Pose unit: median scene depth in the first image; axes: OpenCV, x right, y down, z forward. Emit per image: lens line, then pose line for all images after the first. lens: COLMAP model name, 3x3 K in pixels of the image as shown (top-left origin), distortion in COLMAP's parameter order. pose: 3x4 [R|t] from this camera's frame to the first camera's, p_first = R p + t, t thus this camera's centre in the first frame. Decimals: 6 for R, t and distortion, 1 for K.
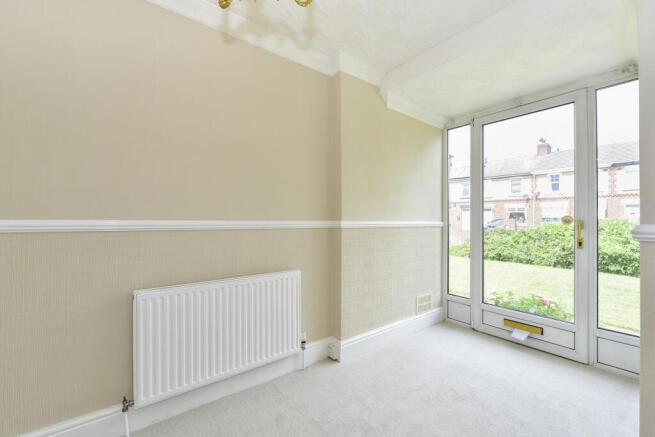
lens RADIAL K [[267.5, 0, 330.3], [0, 267.5, 214.4], [0, 0, 1]] dist [-0.001185, -0.000328]
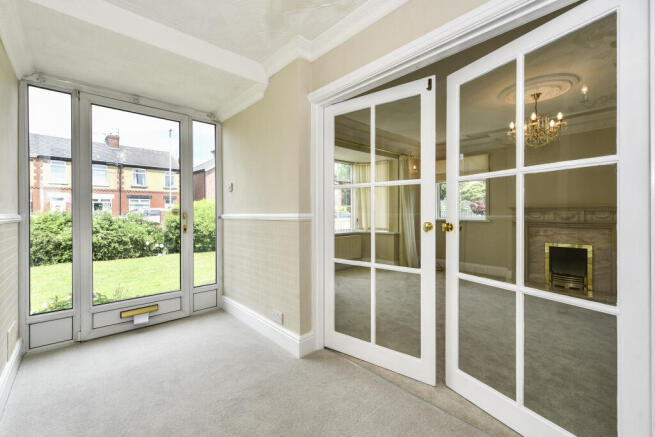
lens RADIAL K [[267.5, 0, 330.3], [0, 267.5, 214.4], [0, 0, 1]] dist [-0.001185, -0.000328]
pose [[-0.066718, -0.008394, 0.997737, -0.371498], [-0.021054, 0.999754, 0.007003, 0.005194], [-0.997550, -0.020540, -0.066878, 0.290507]]
